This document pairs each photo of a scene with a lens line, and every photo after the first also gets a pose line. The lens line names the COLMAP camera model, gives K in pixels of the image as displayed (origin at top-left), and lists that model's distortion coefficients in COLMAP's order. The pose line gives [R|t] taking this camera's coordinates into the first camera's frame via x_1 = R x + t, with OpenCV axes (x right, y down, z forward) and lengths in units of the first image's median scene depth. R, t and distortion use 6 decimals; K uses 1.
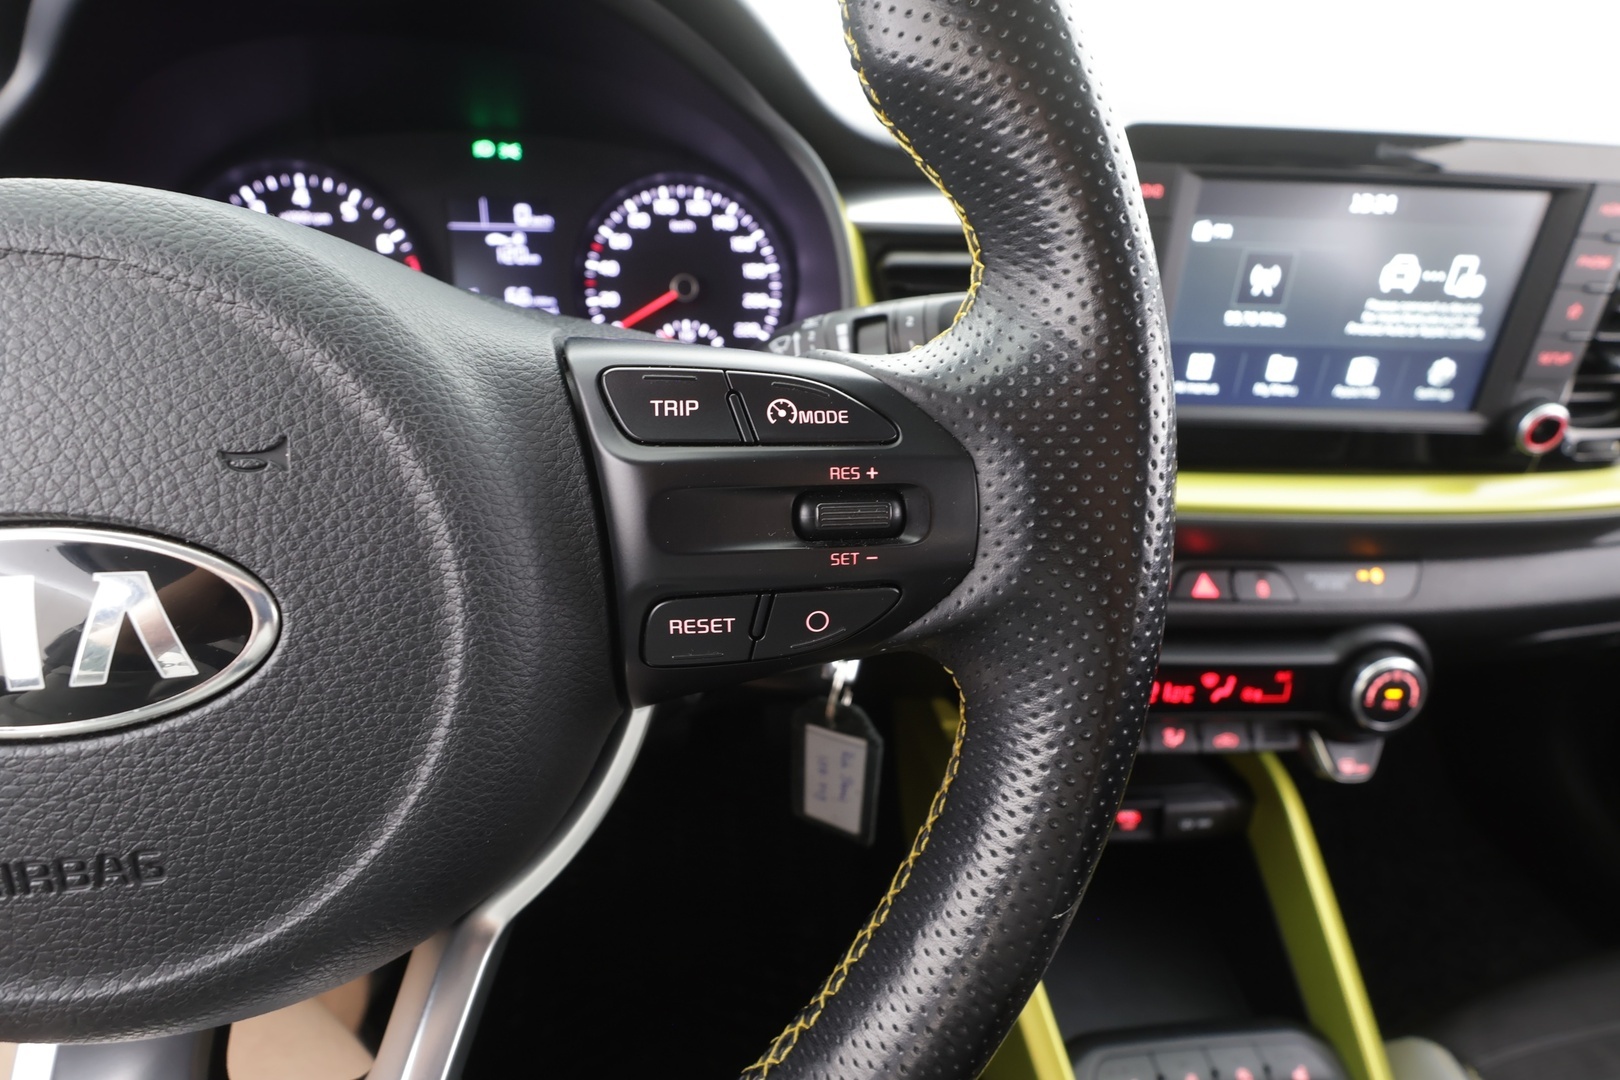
lens RADIAL K [[742.4, 0, 813.4], [0, 742.4, 544.4], [0, 0, 1]] dist [-0.008869, 0.002677]
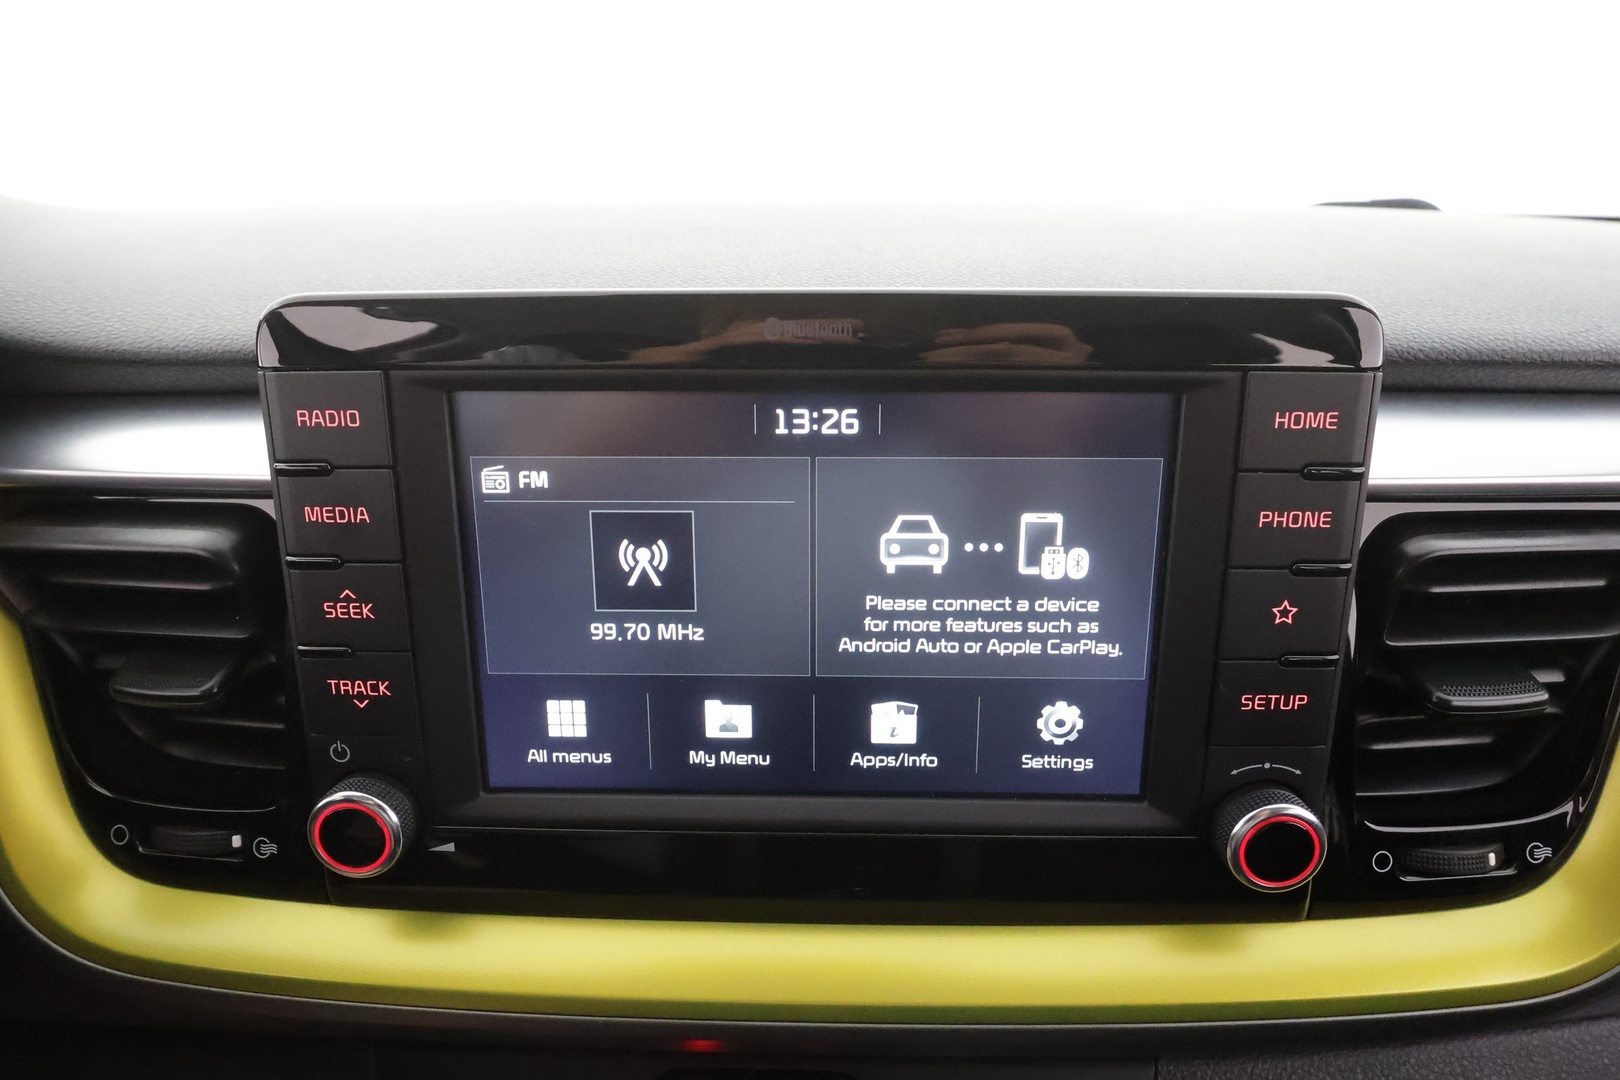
lens RADIAL K [[867.6, 0, 845.9], [0, 867.6, 542.9], [0, 0, 1]] dist [0.001494, 0.001745]
pose [[0.997142, -0.014331, -0.074177, 0.730246], [0.000212, 0.982371, -0.186940, -0.235815], [0.075548, 0.186390, 0.979567, 0.380993]]
